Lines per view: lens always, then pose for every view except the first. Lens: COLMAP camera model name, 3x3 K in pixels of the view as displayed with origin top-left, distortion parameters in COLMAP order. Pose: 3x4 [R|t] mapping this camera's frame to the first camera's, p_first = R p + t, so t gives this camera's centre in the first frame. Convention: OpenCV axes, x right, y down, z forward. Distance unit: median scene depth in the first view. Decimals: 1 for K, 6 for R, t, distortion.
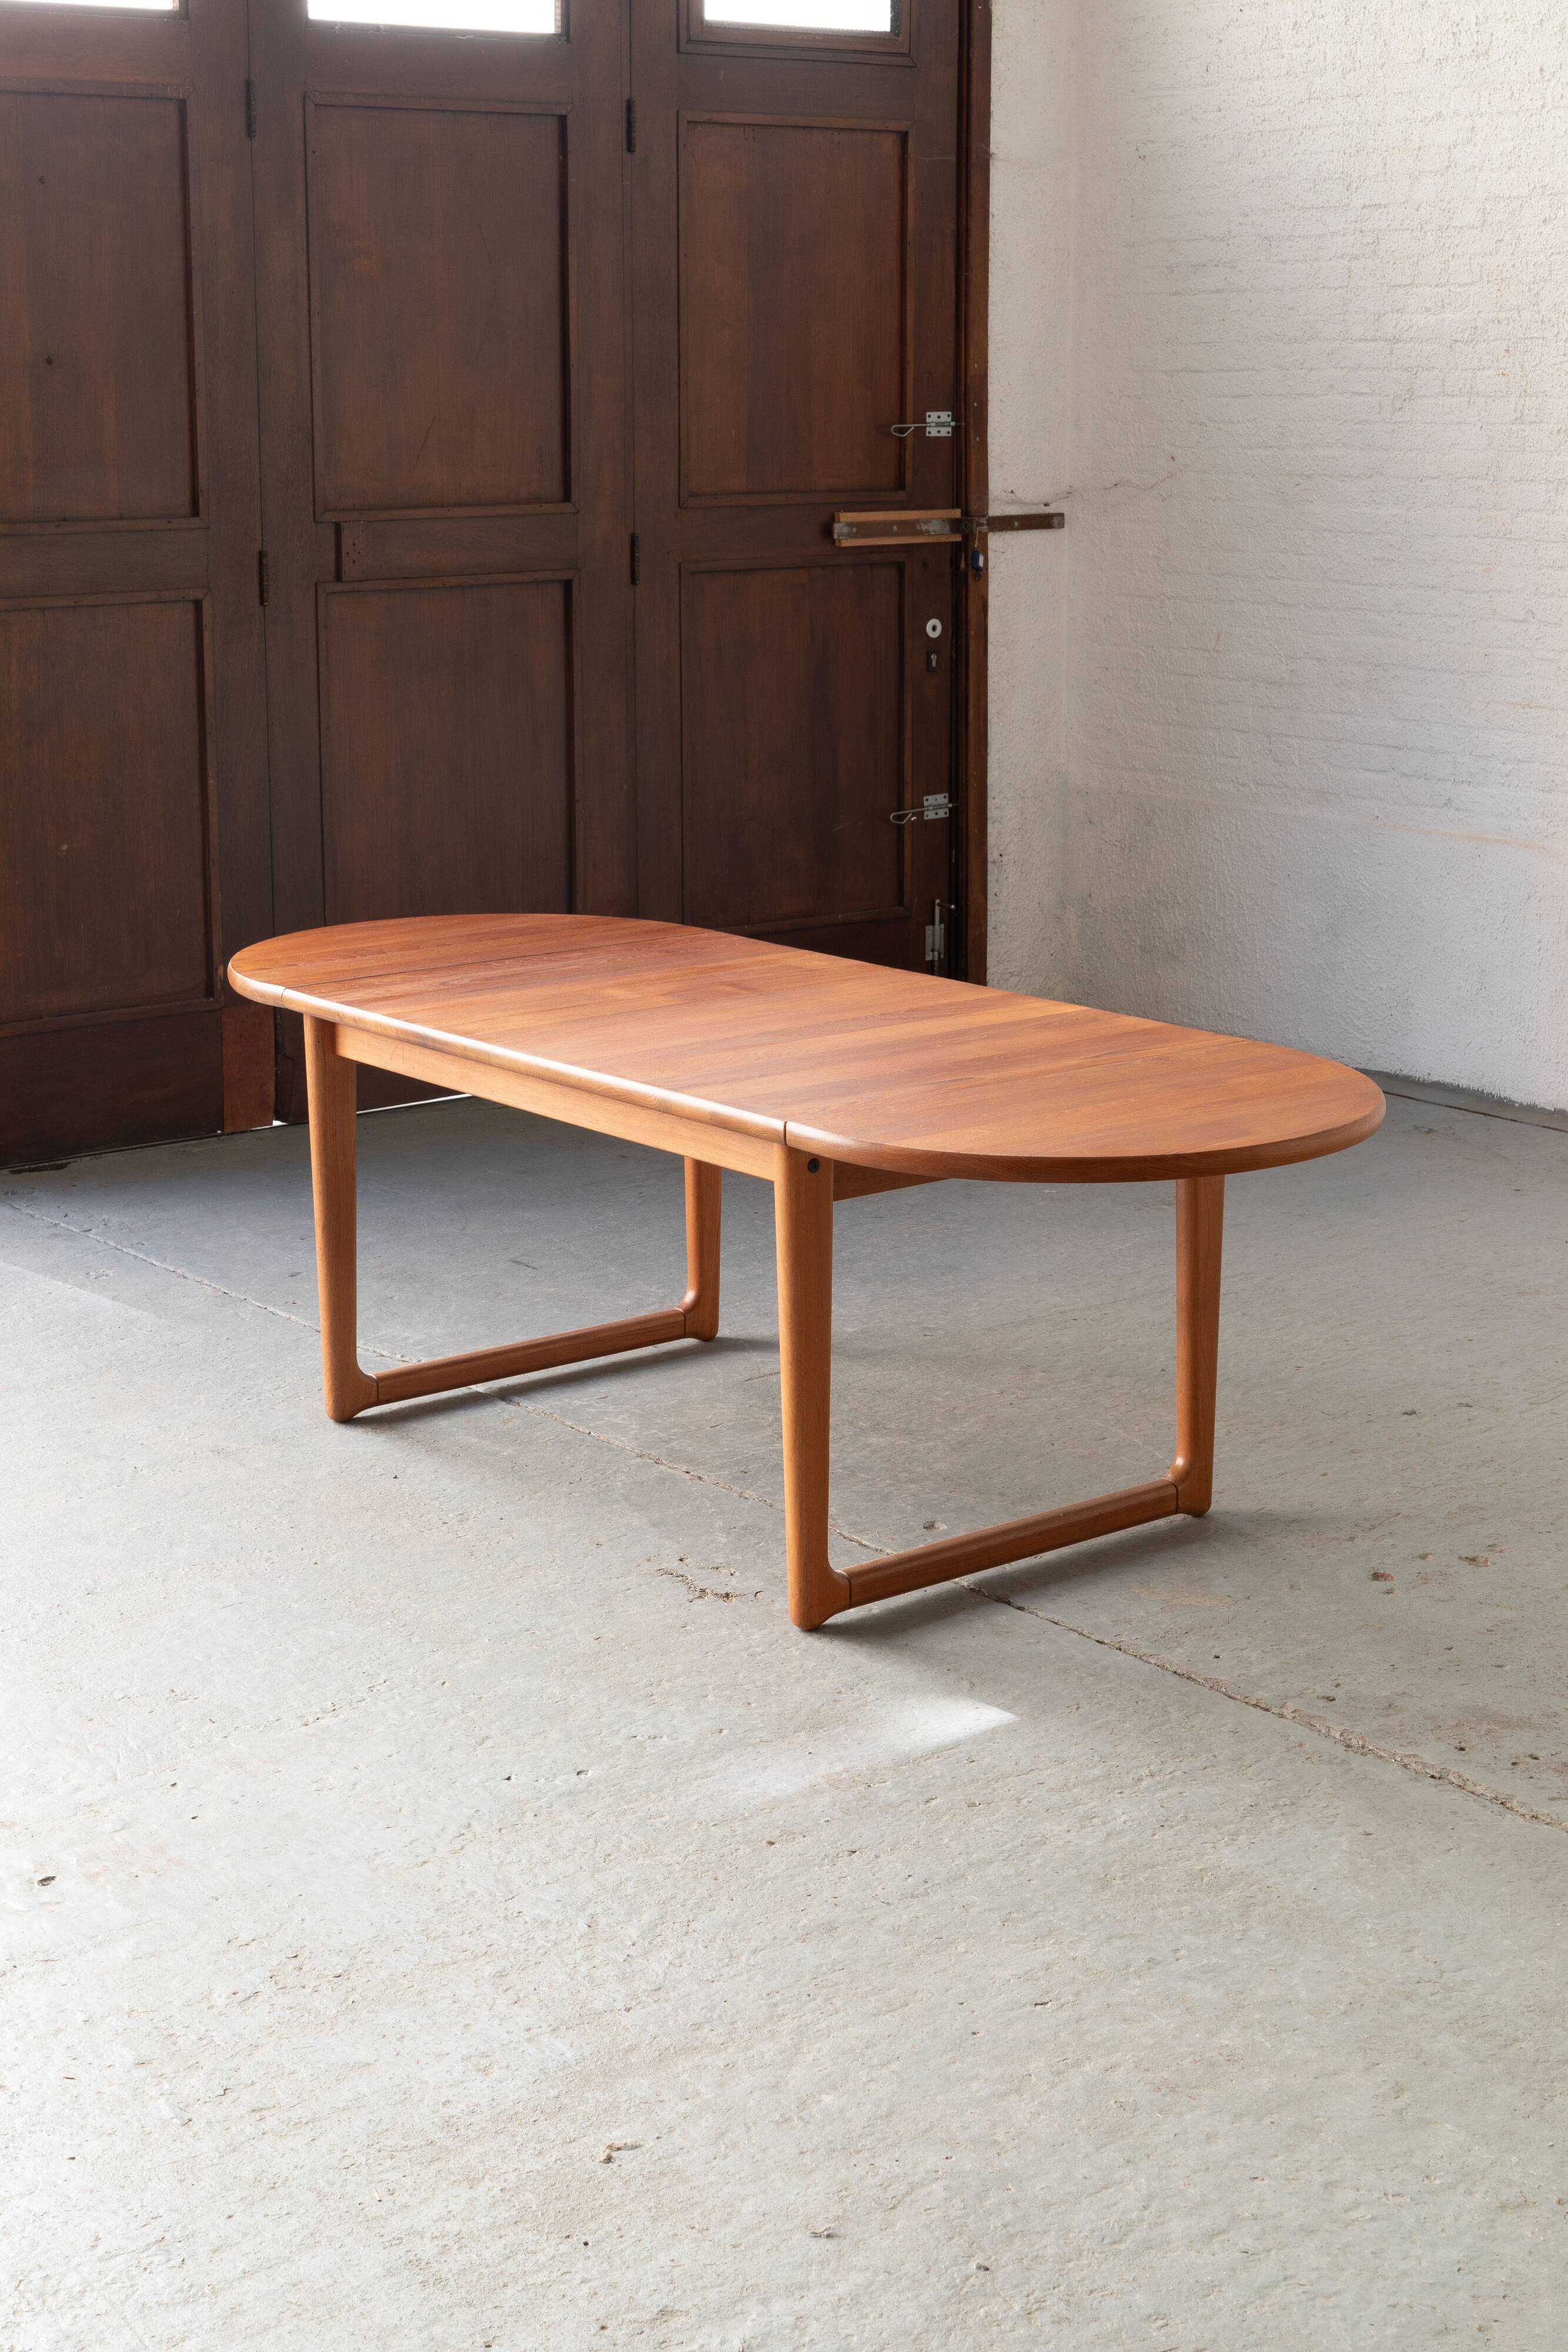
lens RADIAL K [[3659.6, 0, 676.7], [0, 3659.6, 1202.6], [0, 0, 1]] dist [0.026752, 0.000000]
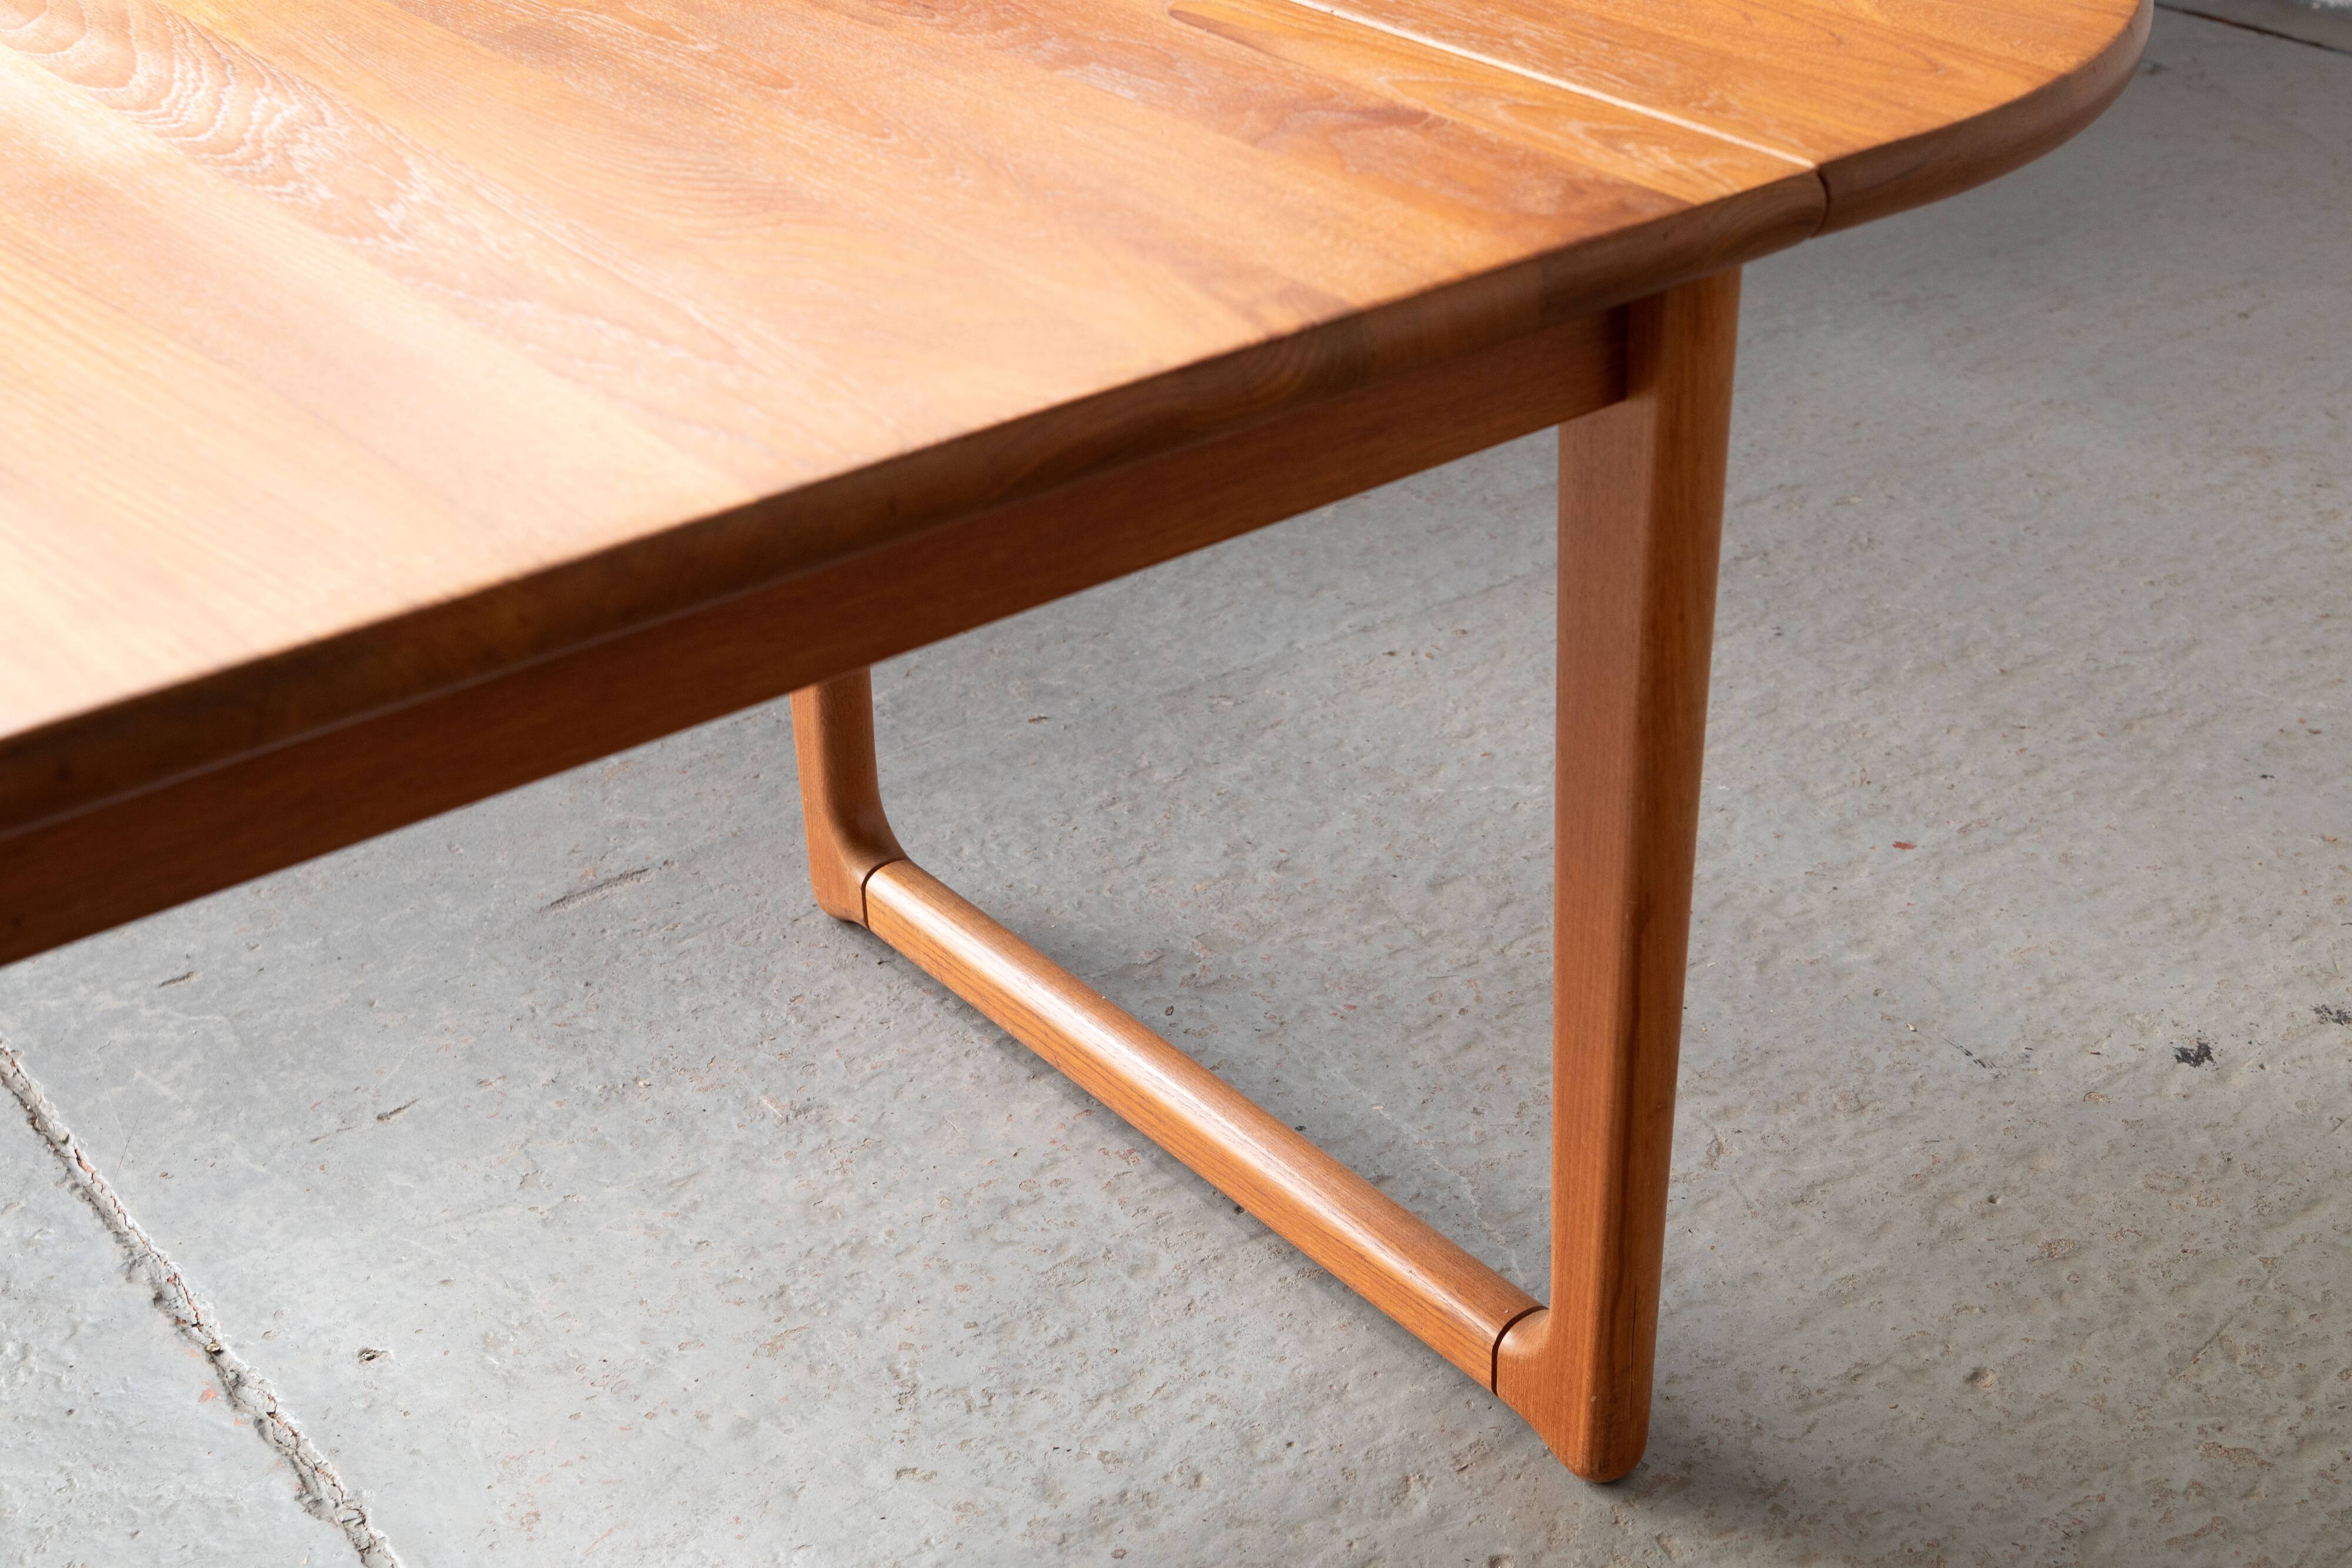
lens RADIAL K [[3099.6, 0, 1277.1], [0, 3099.6, 903.9], [0, 0, 1]] dist [-0.009311, 0.000000]
pose [[0.999625, -0.018827, -0.019875, 0.082542], [0.024045, 0.950866, 0.308668, -0.044026], [0.013087, -0.309031, 0.950962, 0.516726]]
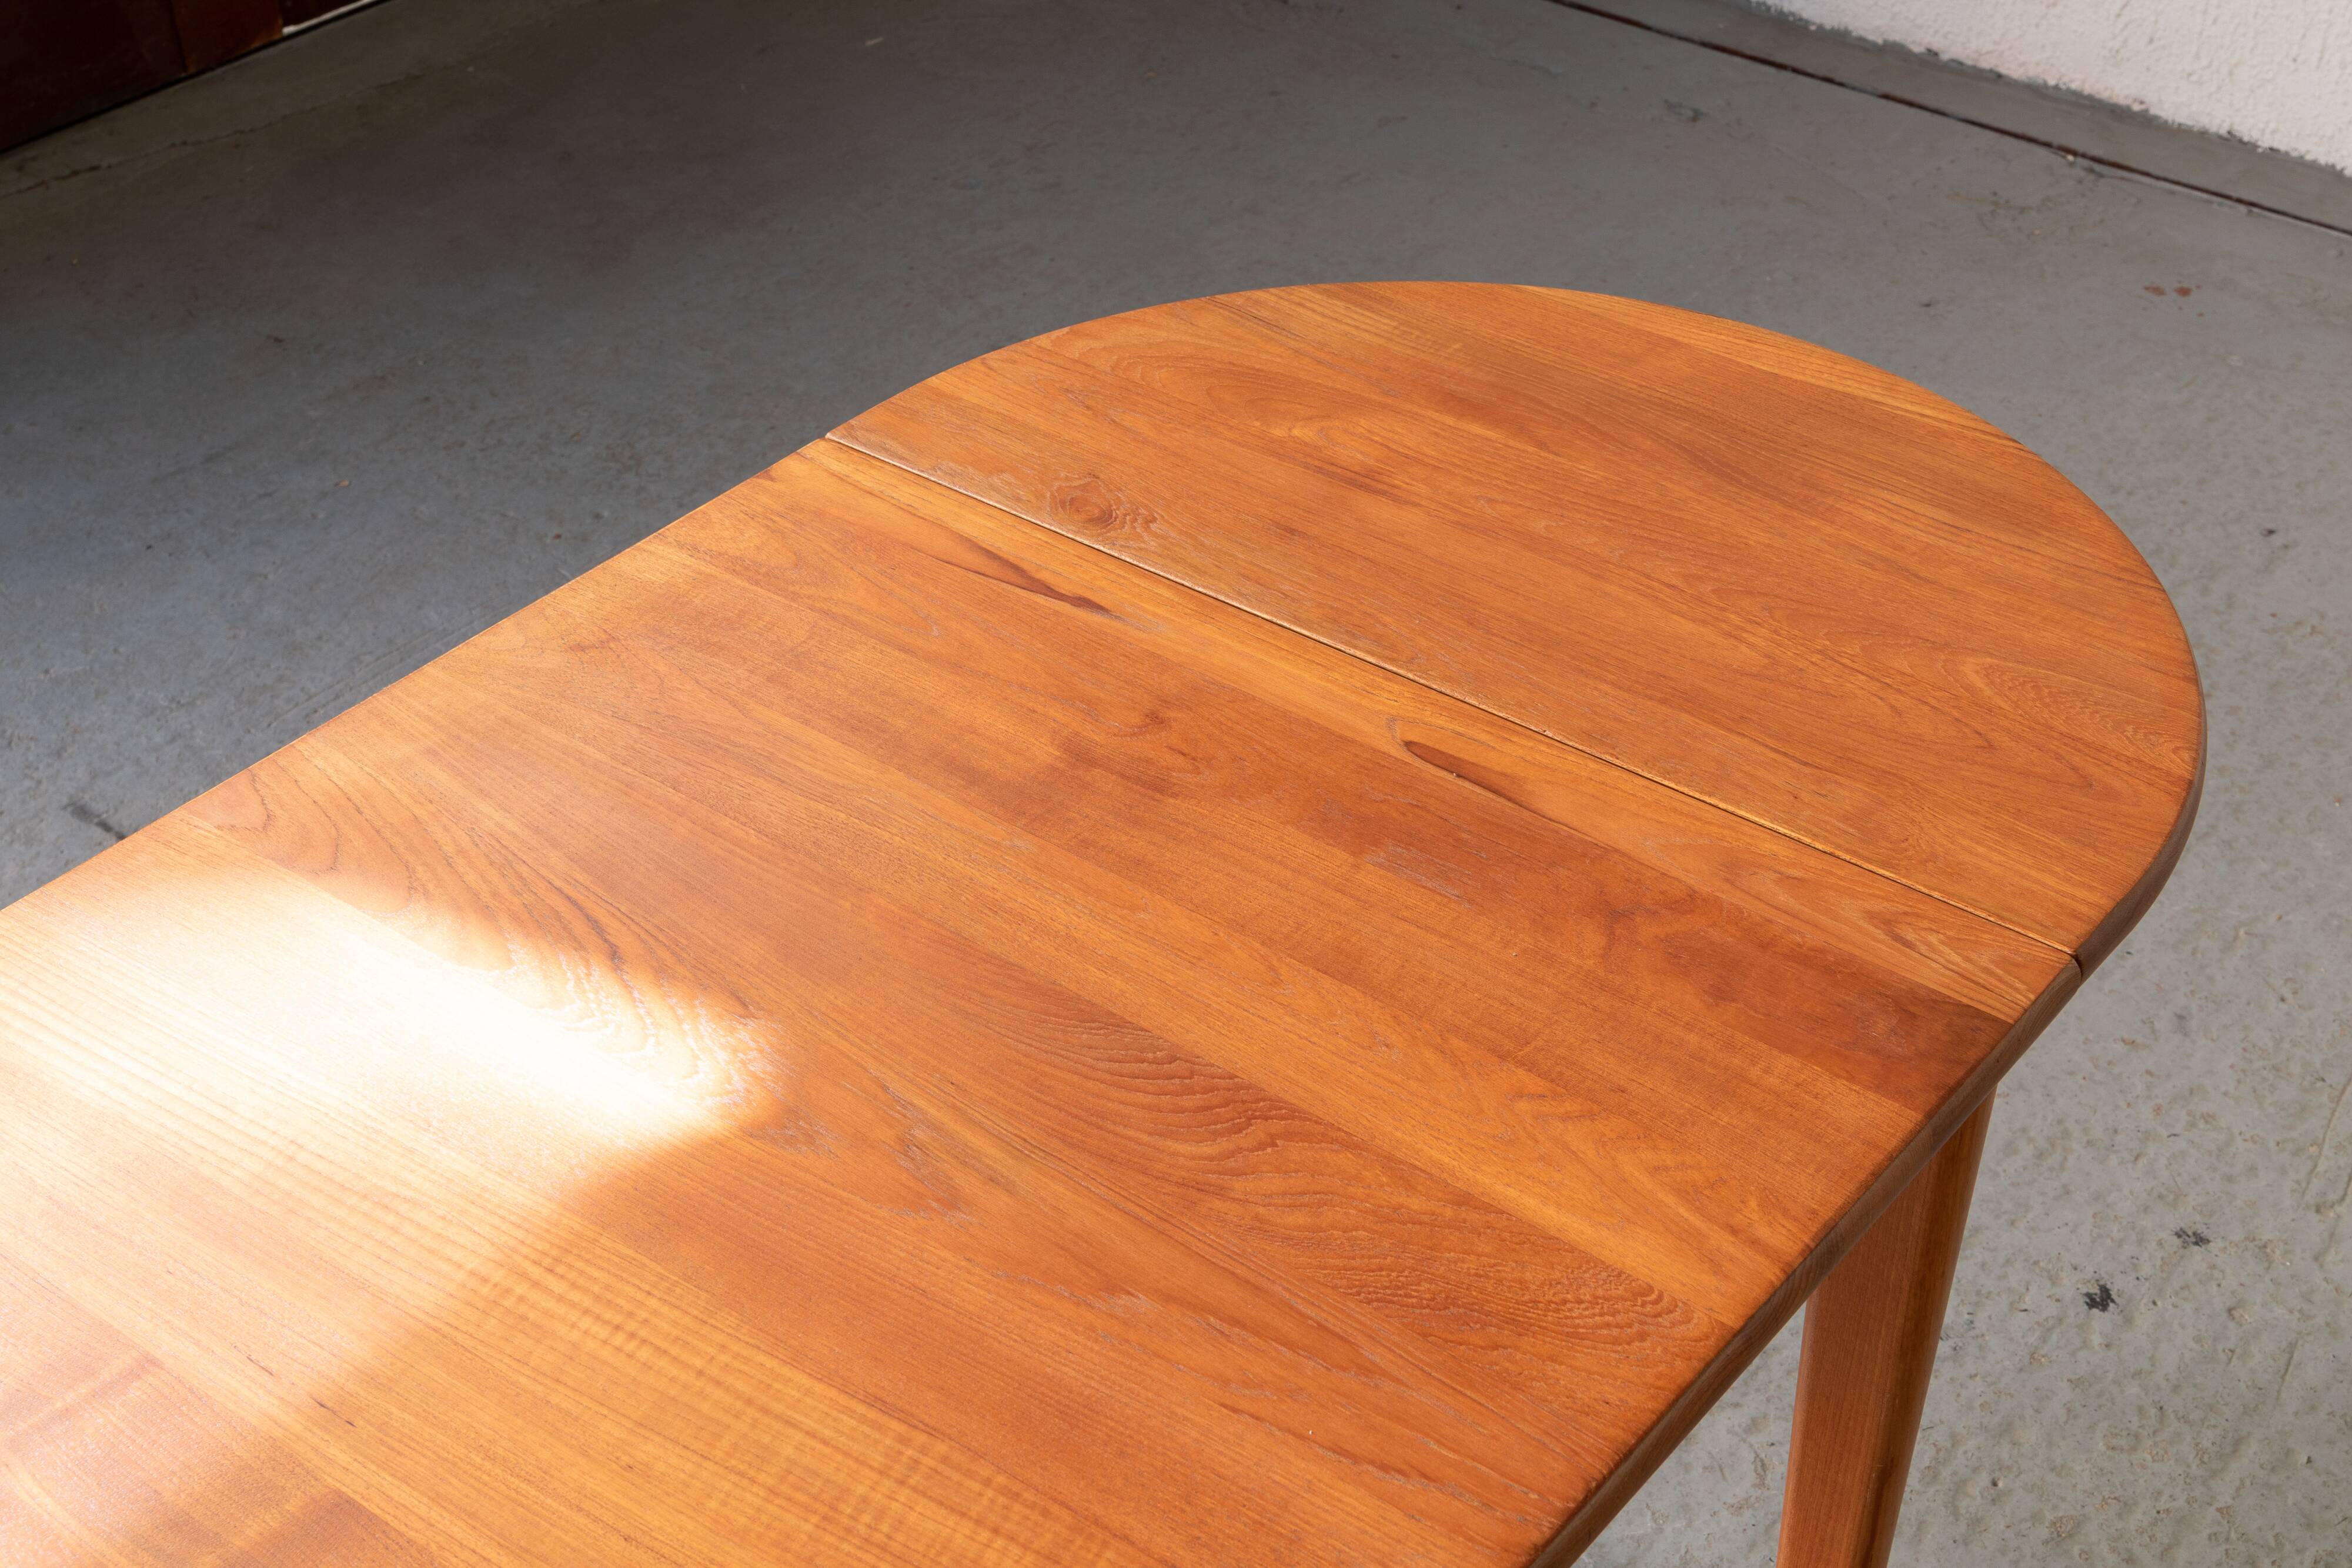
lens RADIAL K [[3059.2, 0, 1134.8], [0, 3059.2, 802.0], [0, 0, 1]] dist [-0.001037, 0.000000]
pose [[0.973028, -0.144674, 0.179681, 0.015601], [0.057407, 0.906256, 0.418813, -0.124848], [-0.223428, -0.397202, 0.890118, 0.527171]]
